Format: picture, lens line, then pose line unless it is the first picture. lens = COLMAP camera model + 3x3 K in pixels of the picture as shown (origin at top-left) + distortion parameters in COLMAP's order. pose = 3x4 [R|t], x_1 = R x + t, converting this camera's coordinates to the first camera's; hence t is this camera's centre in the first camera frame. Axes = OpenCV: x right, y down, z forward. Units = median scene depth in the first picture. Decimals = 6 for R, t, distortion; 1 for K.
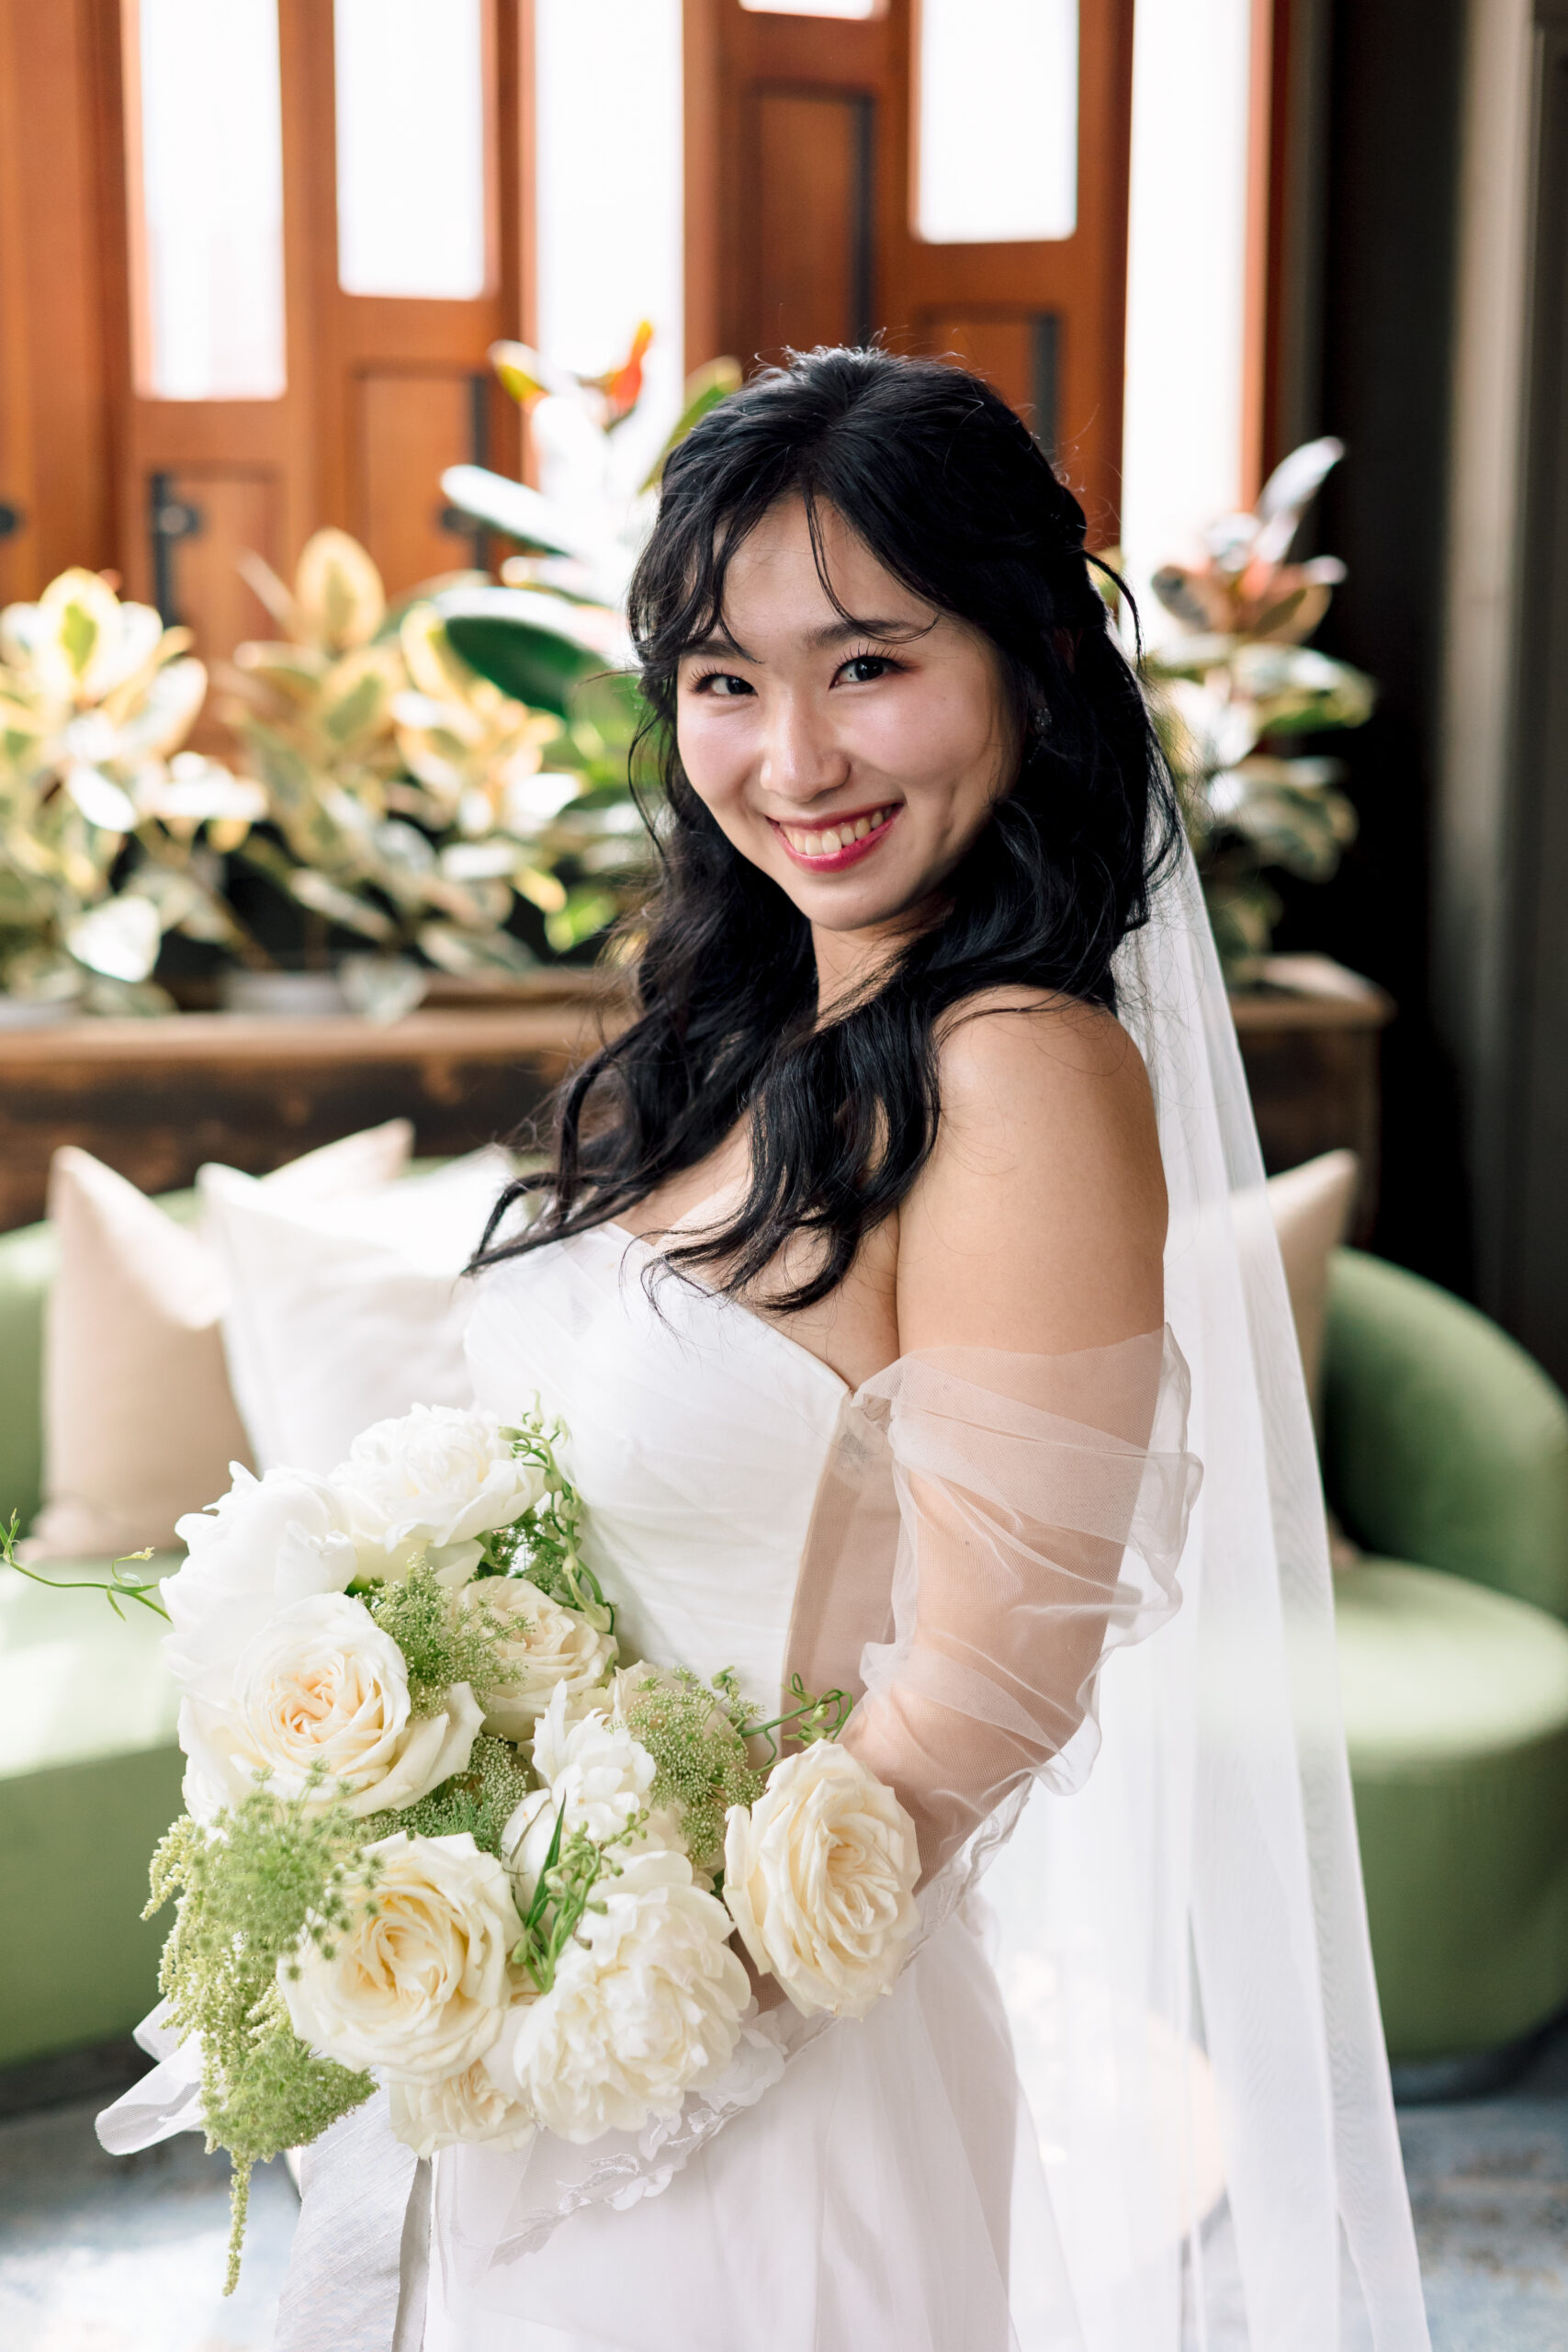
lens RADIAL K [[3277.2, 0, 781.8], [0, 3277.2, 1096.1], [0, 0, 1]] dist [0.017354, -0.002634]
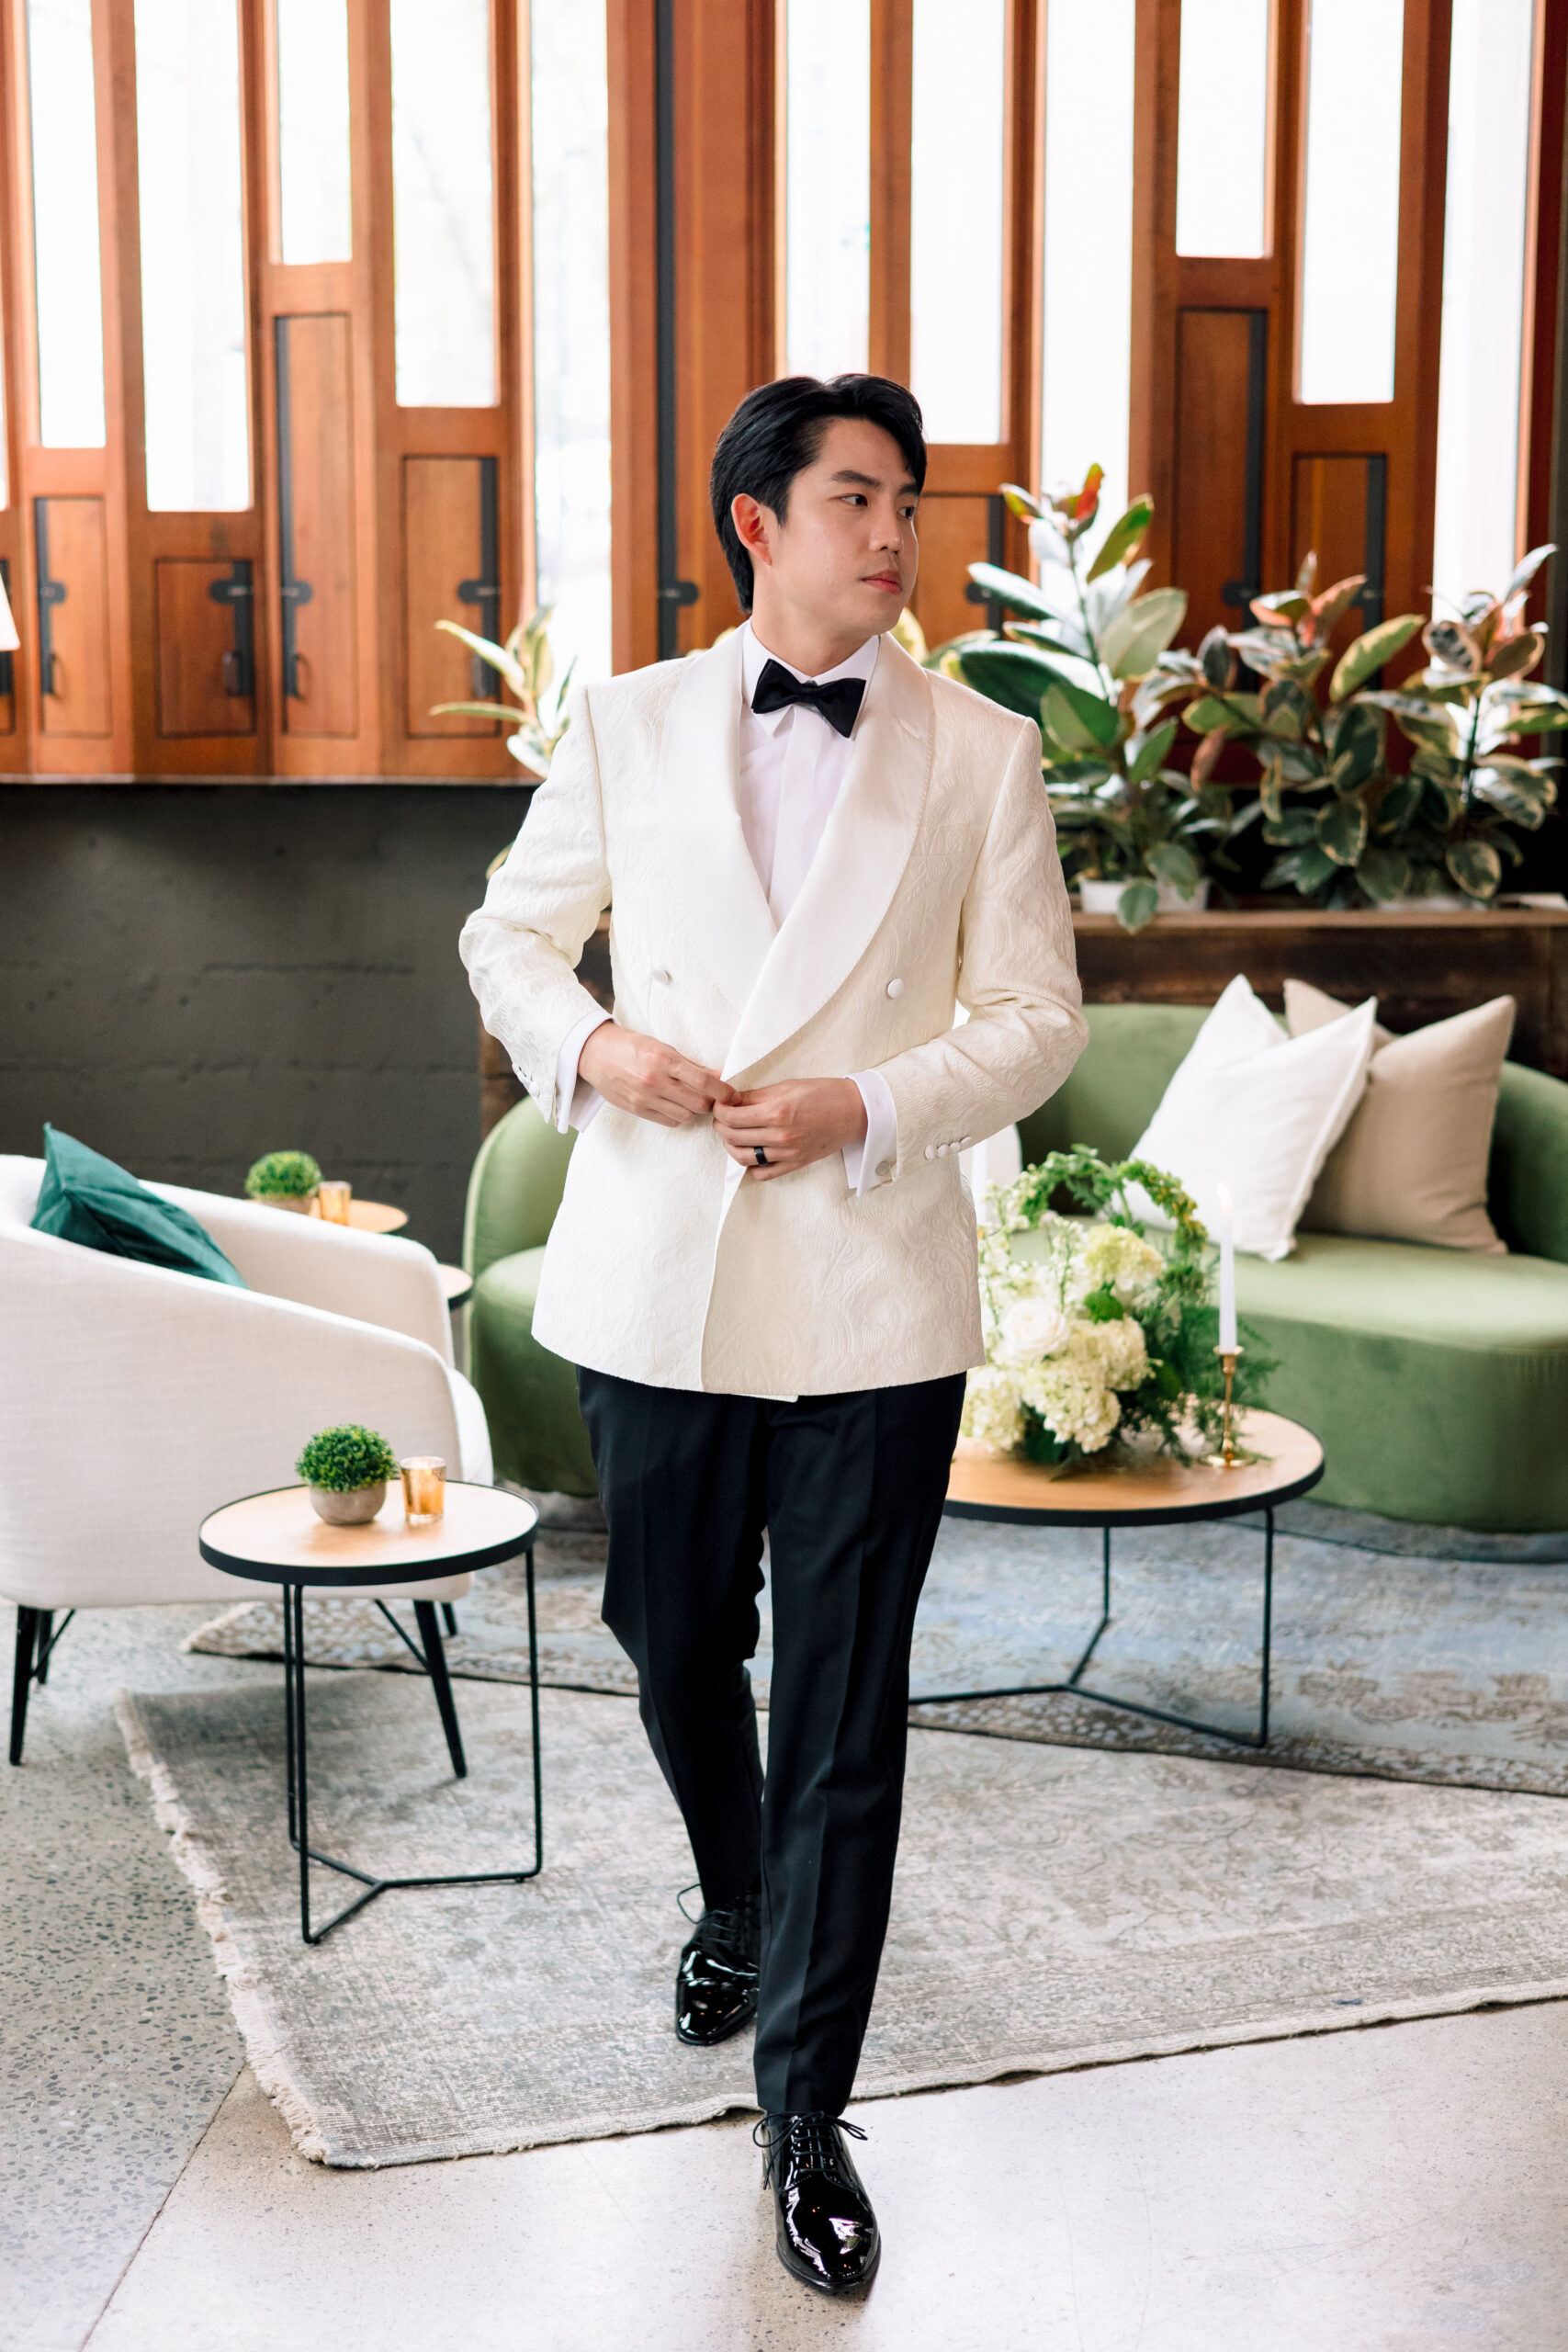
lens RADIAL K [[3277.2, 0, 781.8], [0, 3277.2, 1096.1], [0, 0, 1]] dist [0.017354, -0.002634]
pose [[0.982226, 0.029468, -0.185374, 0.102469], [-0.032812, 0.999349, -0.014998, 0.085465], [0.184812, 0.020814, 0.982554, -0.517979]]
